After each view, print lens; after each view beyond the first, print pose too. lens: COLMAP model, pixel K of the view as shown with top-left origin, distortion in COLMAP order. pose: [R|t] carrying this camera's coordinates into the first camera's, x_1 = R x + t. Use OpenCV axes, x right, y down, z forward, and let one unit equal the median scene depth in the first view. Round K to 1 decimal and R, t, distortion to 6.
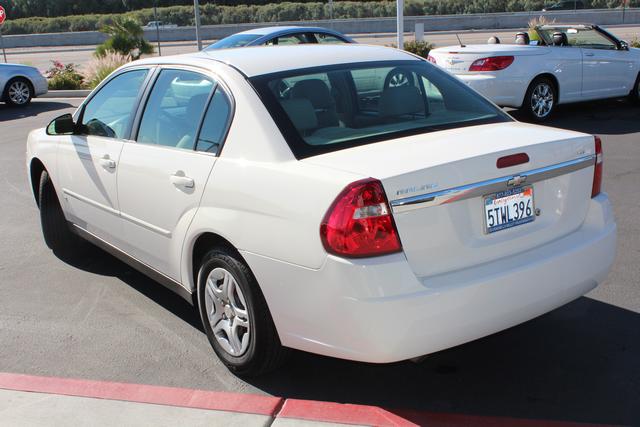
lens RADIAL K [[809.3, 0, 319.7], [0, 809.3, 212.7], [0, 0, 1]] dist [-0.031770, 0.000000]
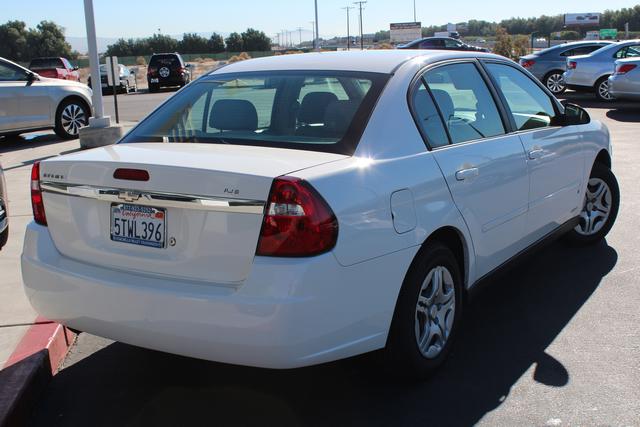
lens RADIAL K [[841.9, 0, 319.8], [0, 841.9, 213.8], [0, 0, 1]] dist [-0.023433, 0.000000]
pose [[0.330092, 0.220092, -0.917932, 1.242400], [-0.209630, 0.965247, 0.156053, -0.223267], [0.920377, 0.140914, 0.364758, 0.840832]]
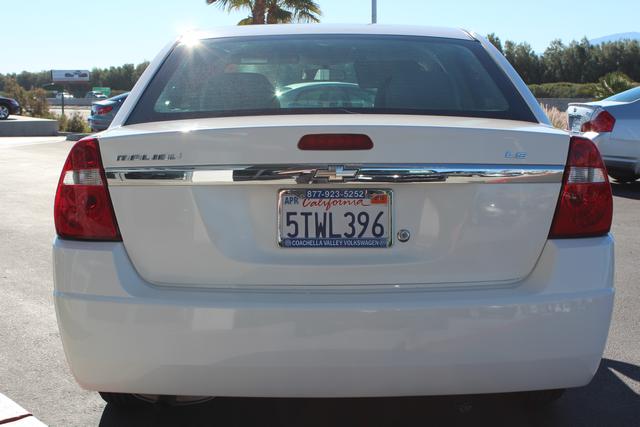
lens RADIAL K [[935.9, 0, 320.3], [0, 935.9, 213.8], [0, 0, 1]] dist [-0.076257, 0.000000]
pose [[0.810529, 0.112849, -0.574724, 0.667701], [-0.173805, 0.983405, -0.052021, 0.033344], [0.559316, 0.142055, 0.816692, 0.378096]]
